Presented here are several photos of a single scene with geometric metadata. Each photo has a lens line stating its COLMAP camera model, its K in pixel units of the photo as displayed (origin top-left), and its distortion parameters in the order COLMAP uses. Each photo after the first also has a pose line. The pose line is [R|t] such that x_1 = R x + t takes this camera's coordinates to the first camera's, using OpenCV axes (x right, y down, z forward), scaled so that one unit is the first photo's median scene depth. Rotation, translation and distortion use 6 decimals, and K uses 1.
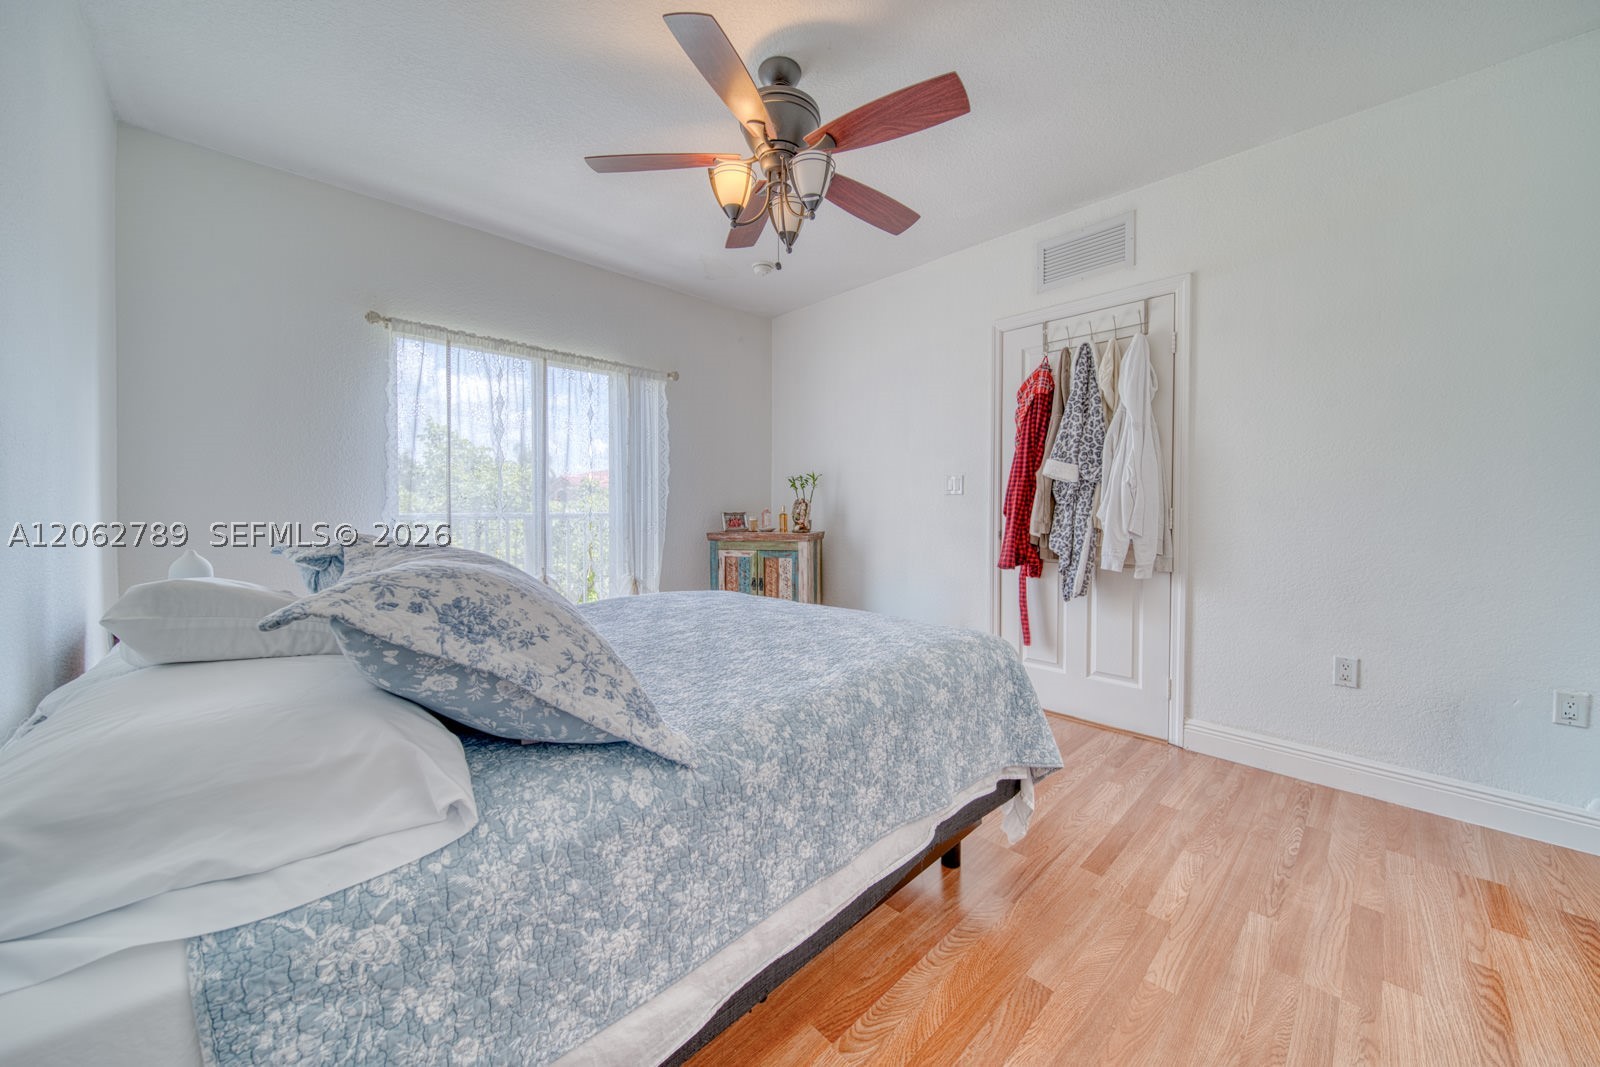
lens RADIAL K [[563.0, 0, 809.1], [0, 563.0, 511.5], [0, 0, 1]] dist [0.002587, 0.000128]
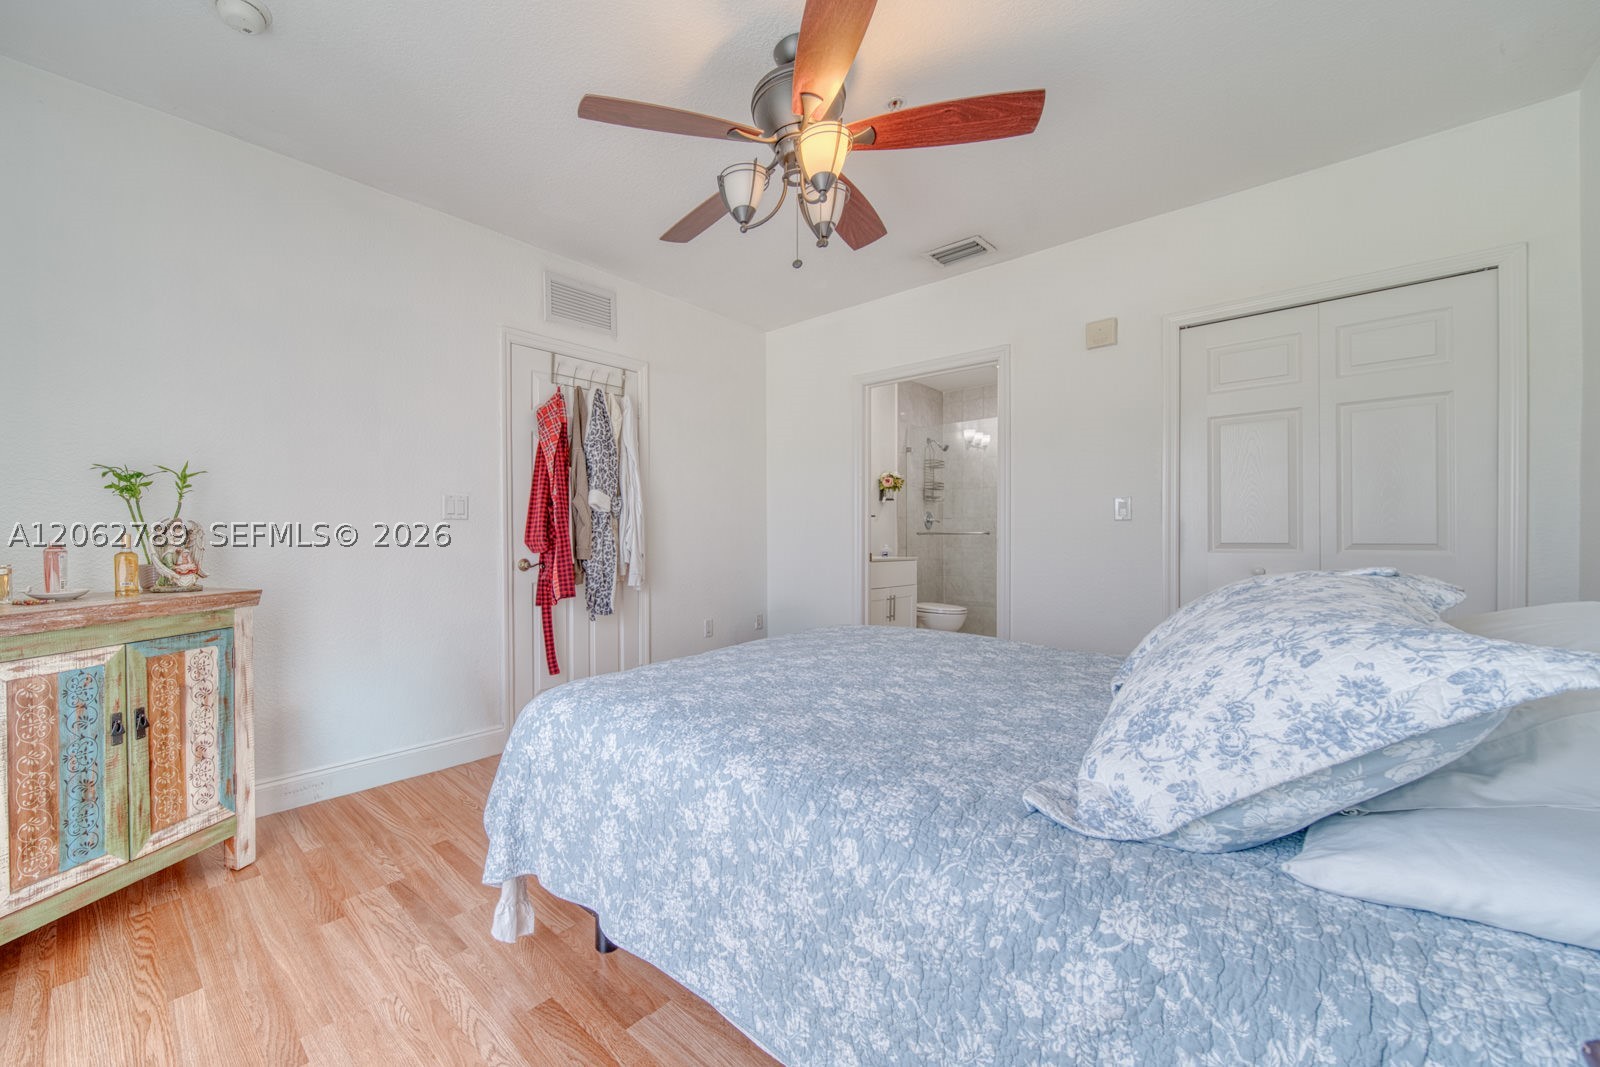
lens RADIAL K [[652.0, 0, 762.1], [0, 652.0, 540.0], [0, 0, 1]] dist [-0.001449, -0.000689]
pose [[-0.121132, -0.013812, 0.992540, -0.893347], [0.012305, 0.999805, 0.015415, -0.011914], [-0.992560, 0.014081, -0.120939, 0.865452]]
